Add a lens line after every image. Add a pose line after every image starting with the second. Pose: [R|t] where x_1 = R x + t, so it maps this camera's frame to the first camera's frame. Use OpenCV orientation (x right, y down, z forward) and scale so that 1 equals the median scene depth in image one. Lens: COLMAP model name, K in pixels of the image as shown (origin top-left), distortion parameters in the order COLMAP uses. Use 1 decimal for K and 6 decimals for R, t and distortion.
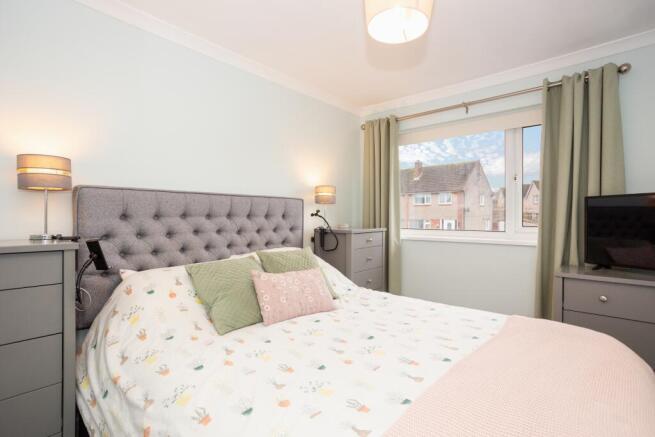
lens RADIAL K [[322.1, 0, 324.1], [0, 322.1, 219.7], [0, 0, 1]] dist [-0.000552, 0.002330]
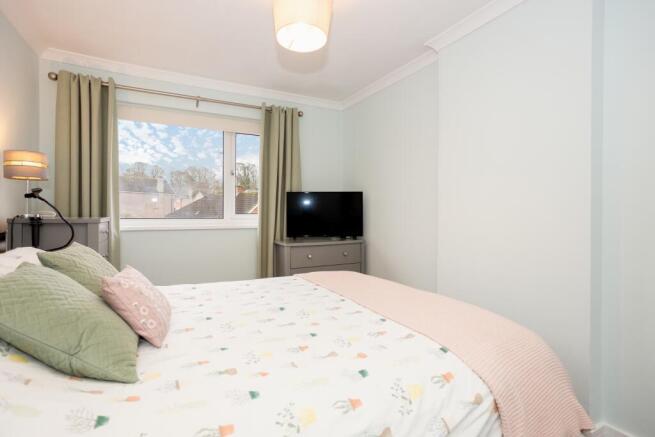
lens RADIAL K [[322.1, 0, 322.7], [0, 322.1, 214.3], [0, 0, 1]] dist [-0.000552, 0.002330]
pose [[0.355480, -0.006847, 0.934659, -0.421734], [0.012303, 0.999921, 0.002646, 0.026102], [-0.934603, 0.010558, 0.355536, 0.253154]]
